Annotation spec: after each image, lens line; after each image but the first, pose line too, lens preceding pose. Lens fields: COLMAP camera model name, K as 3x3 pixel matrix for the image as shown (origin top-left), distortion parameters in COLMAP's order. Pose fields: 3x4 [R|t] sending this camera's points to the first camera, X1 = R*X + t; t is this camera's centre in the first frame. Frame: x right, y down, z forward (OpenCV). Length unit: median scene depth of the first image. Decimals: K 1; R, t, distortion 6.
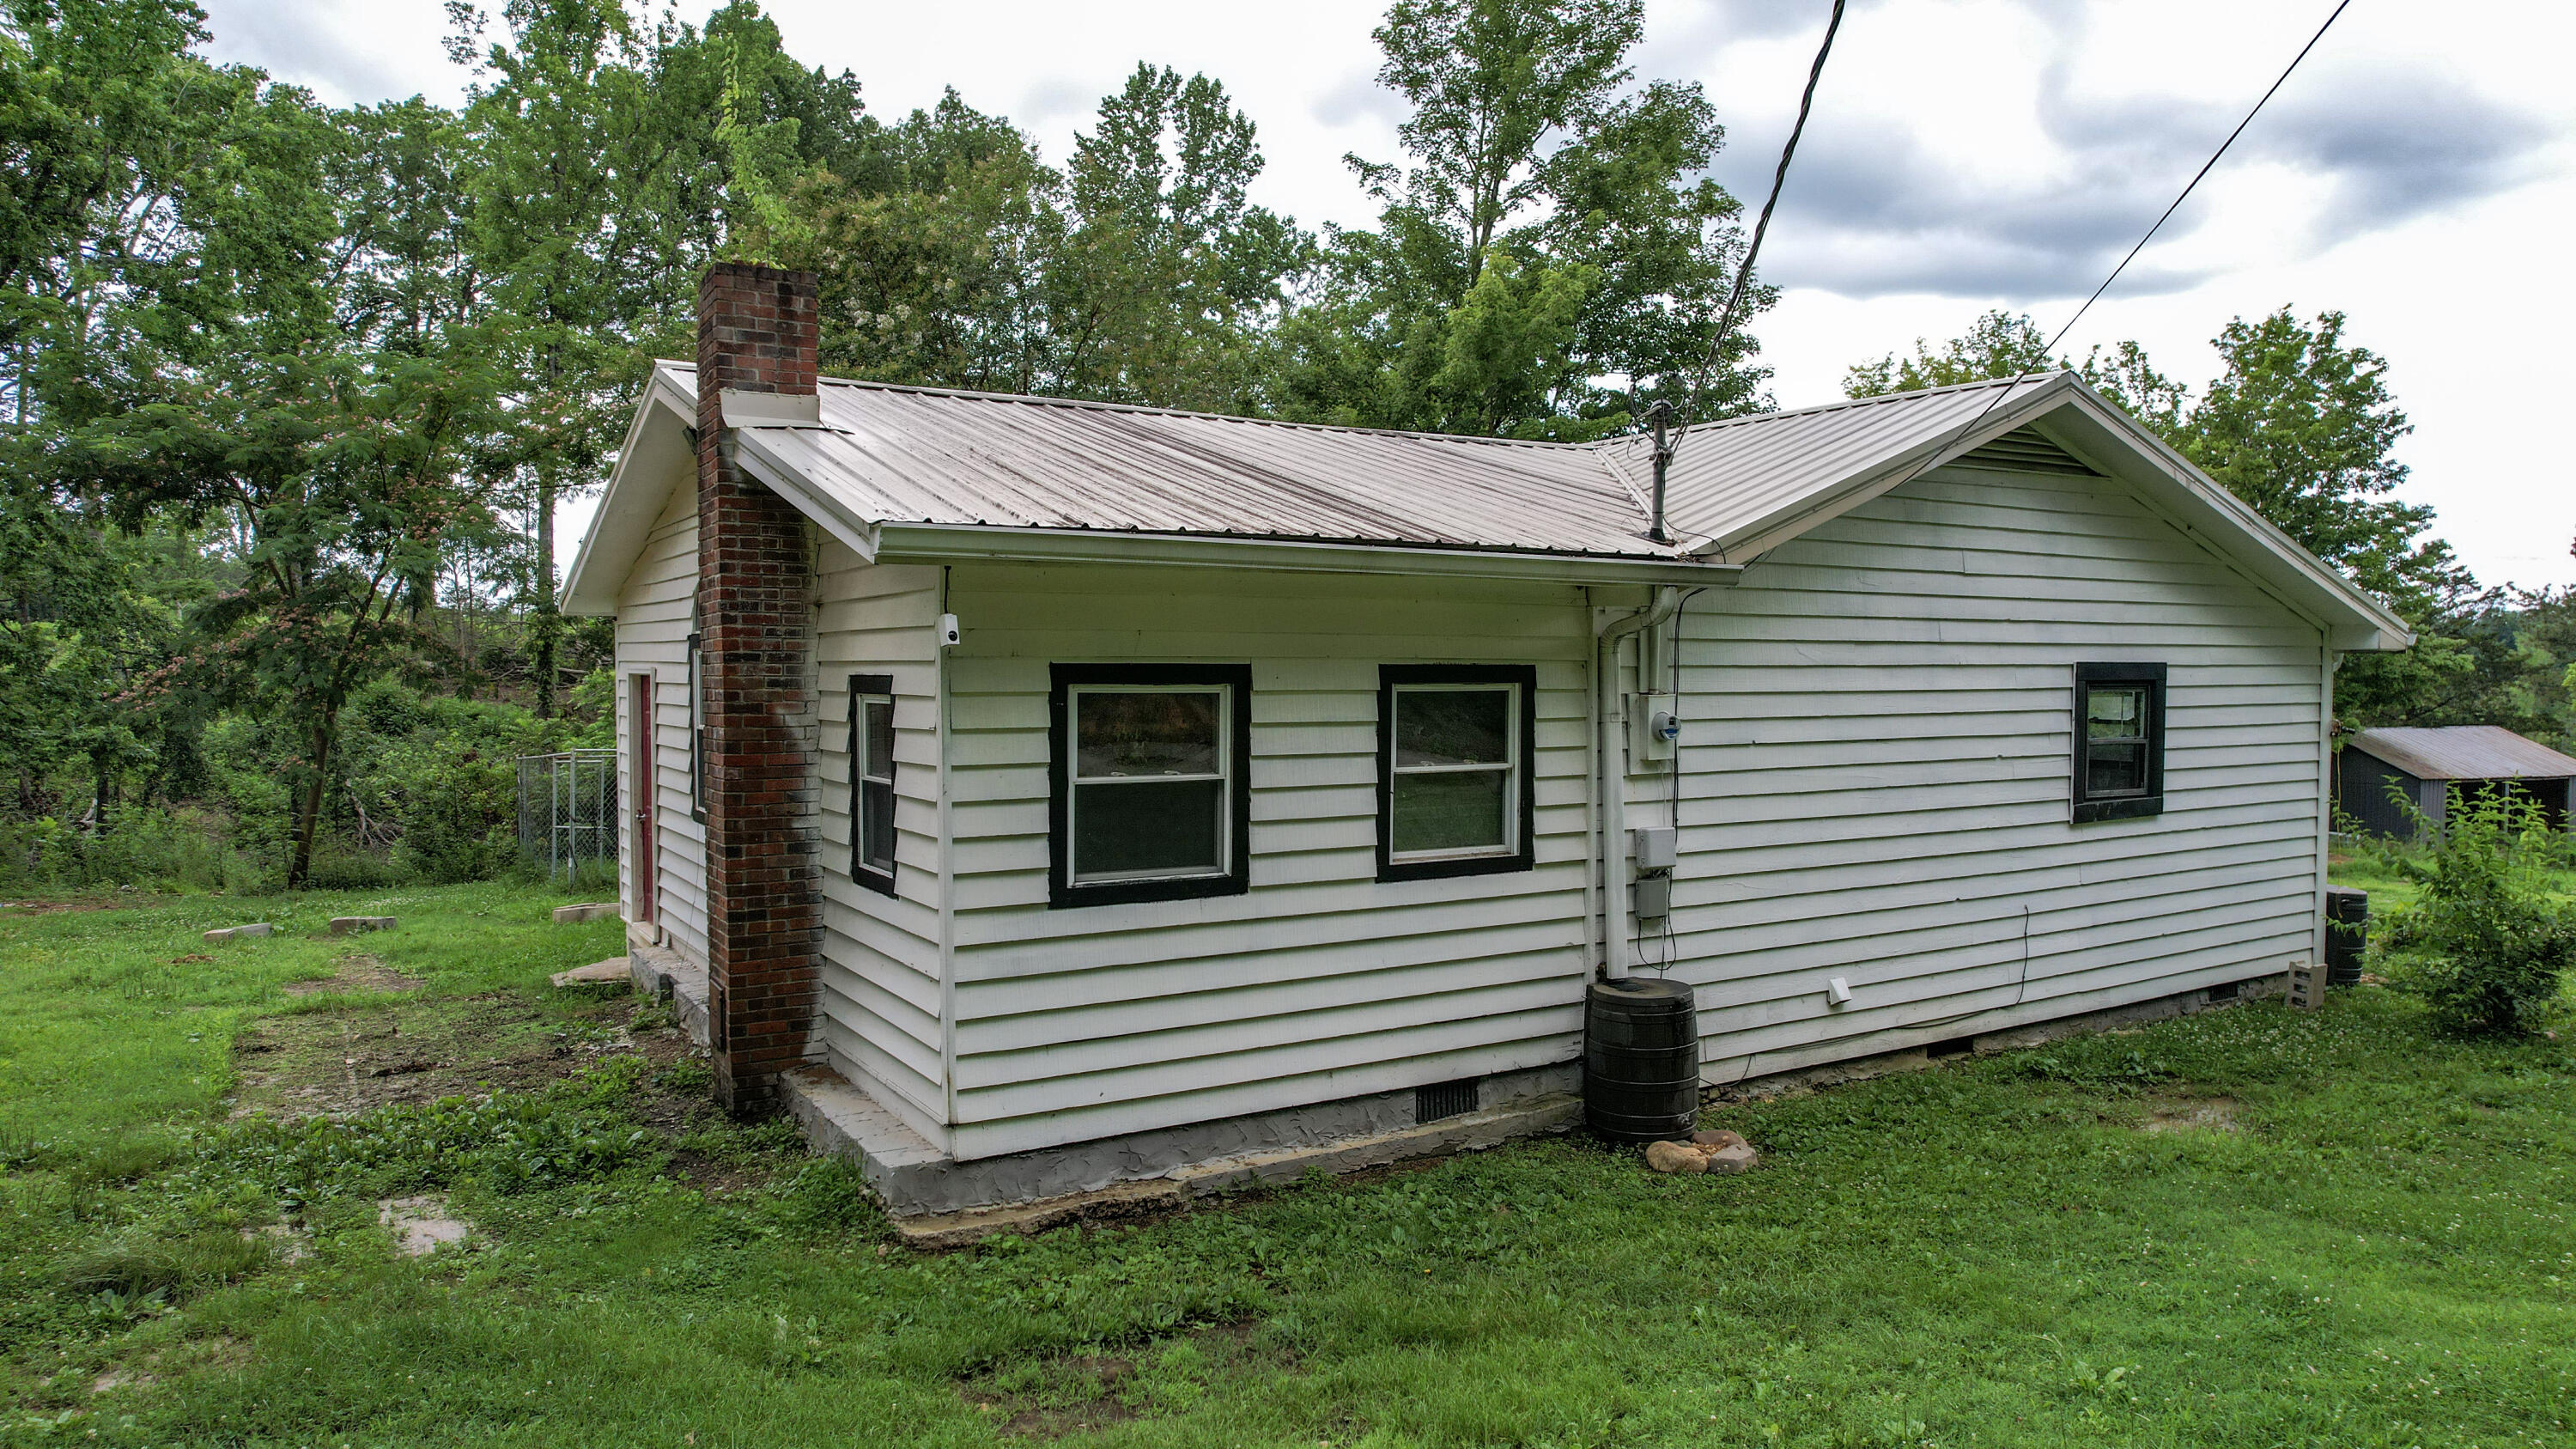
lens RADIAL K [[1661.0, 0, 1288.0], [0, 1661.0, 724.5], [0, 0, 1]] dist [-0.079222, 0.074757]
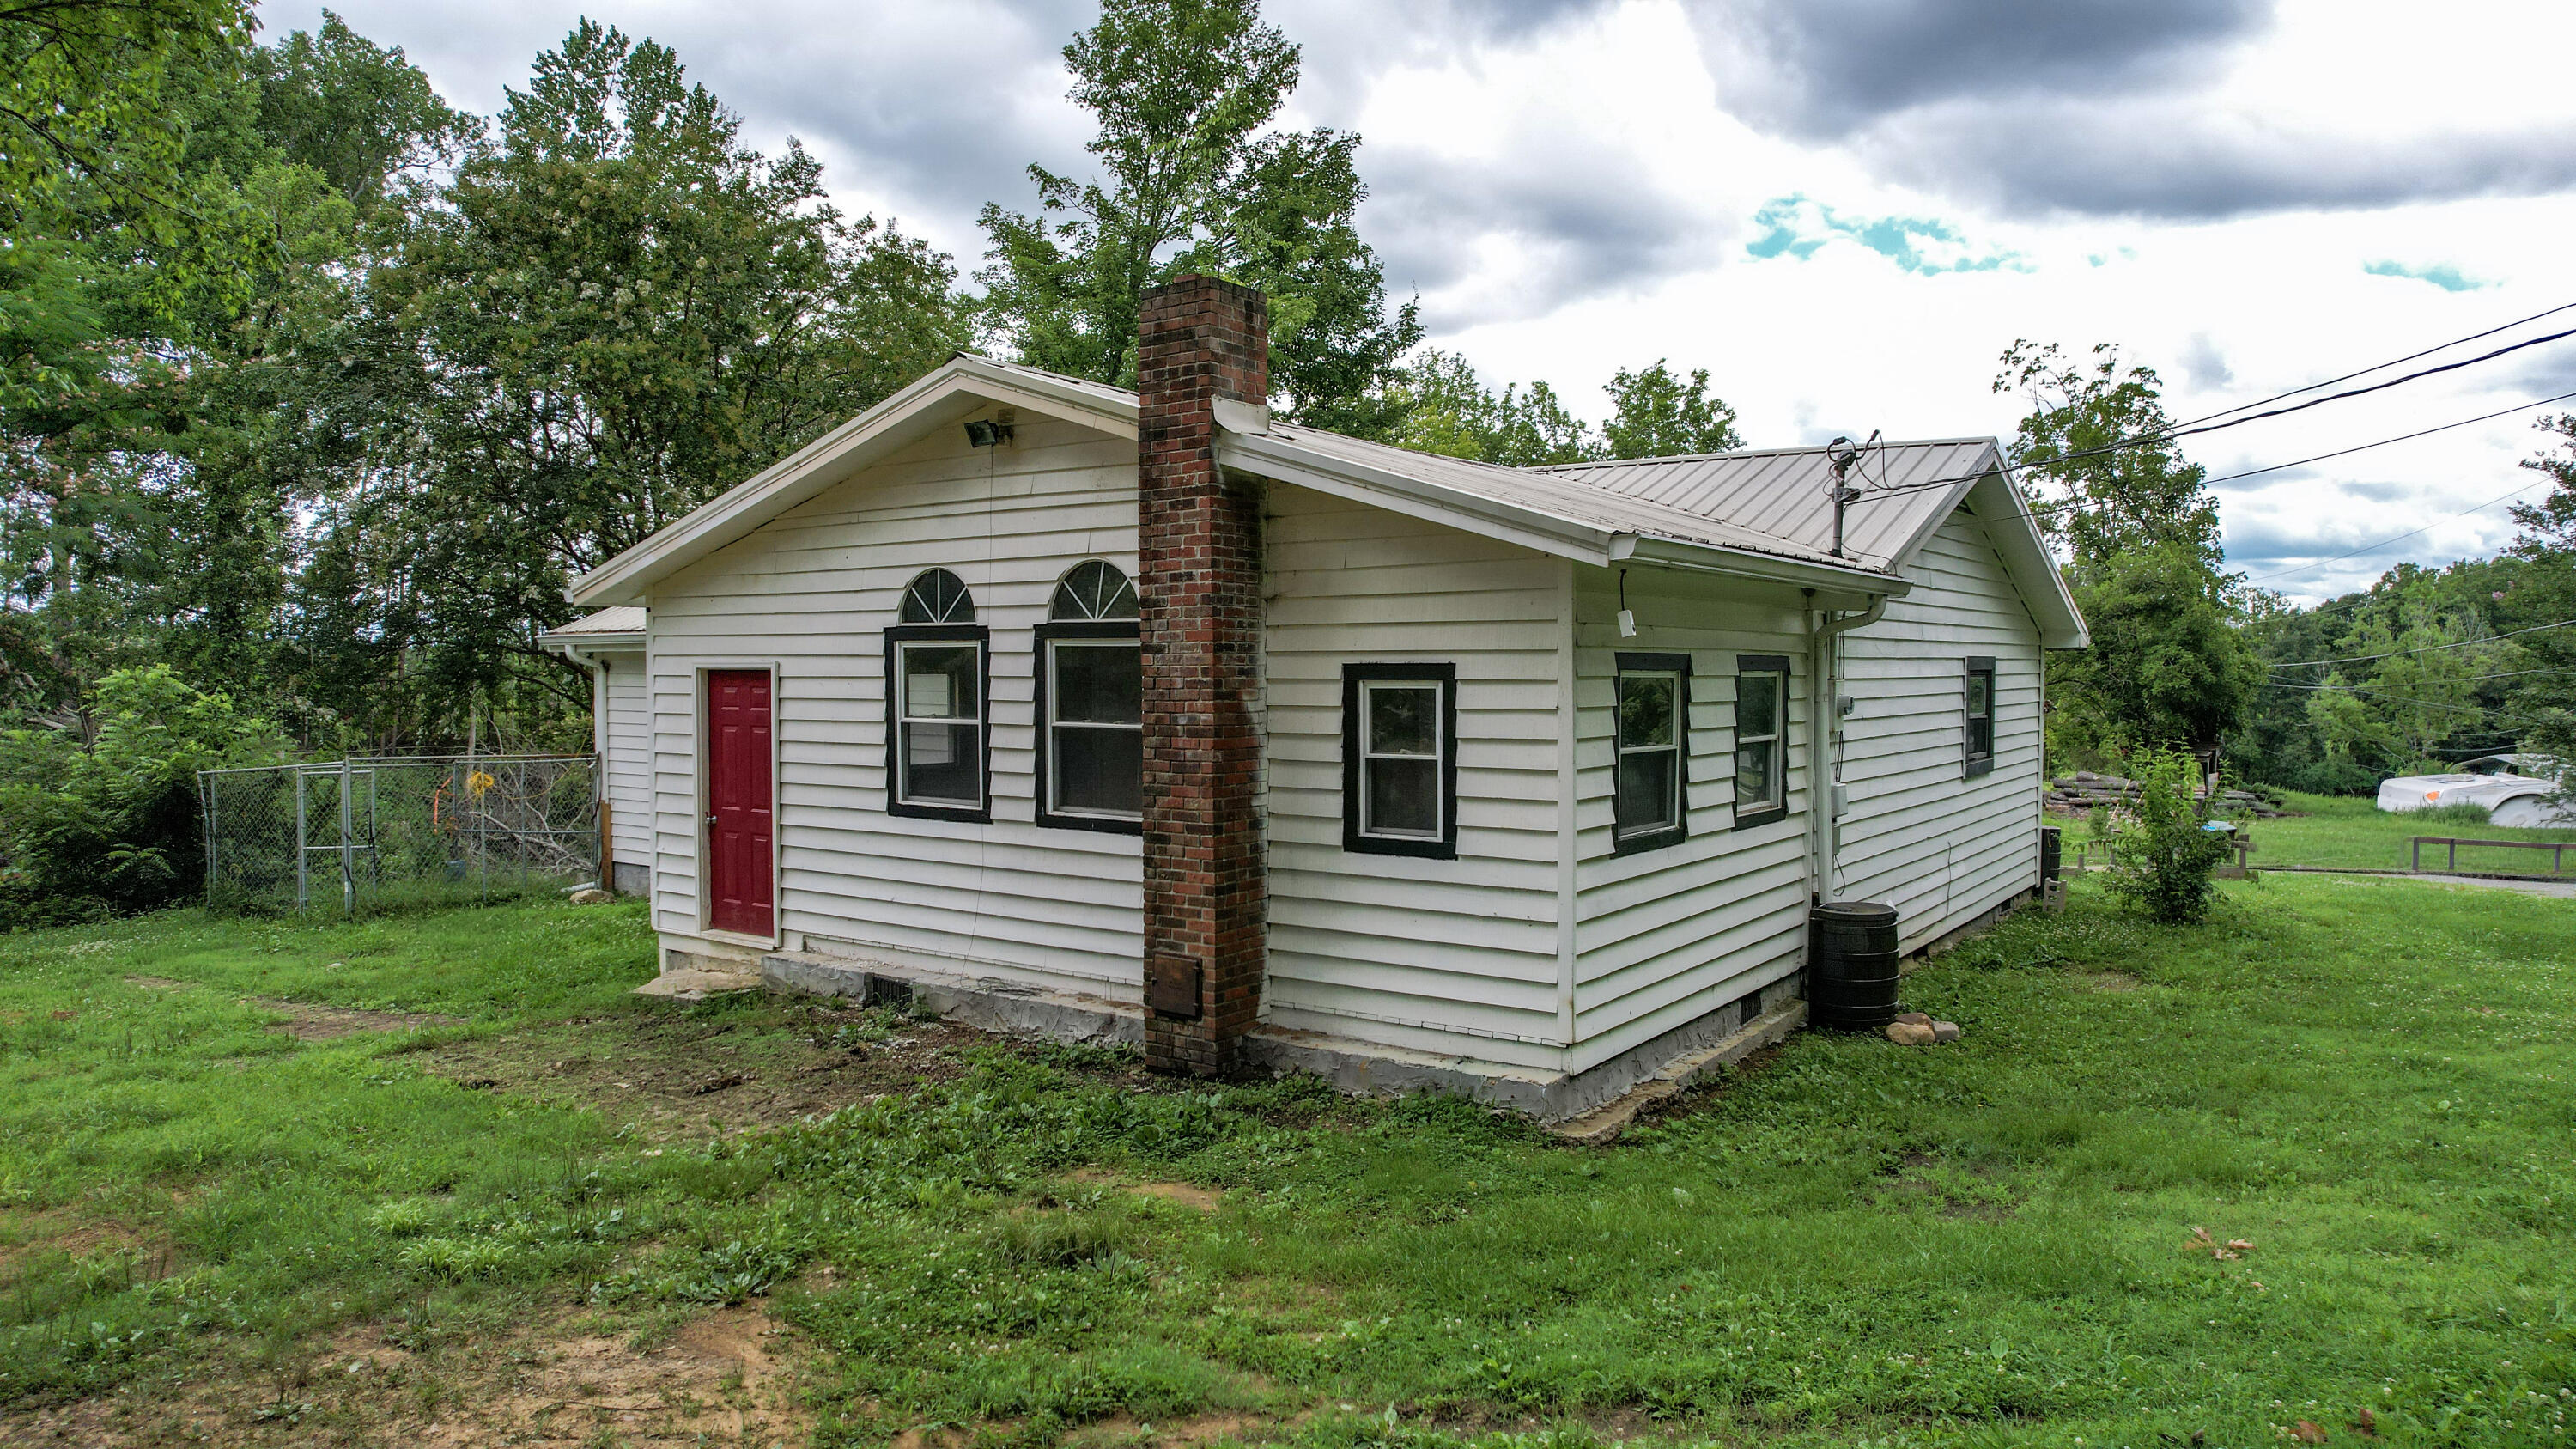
lens RADIAL K [[1647.8, 0, 1304.5], [0, 1647.8, 726.7], [0, 0, 1]] dist [-0.045317, -0.000114]
pose [[0.922226, -0.015924, 0.386322, -0.434981], [0.015867, 0.999869, 0.003336, 0.004945], [-0.386325, 0.003053, 0.922358, -0.004322]]
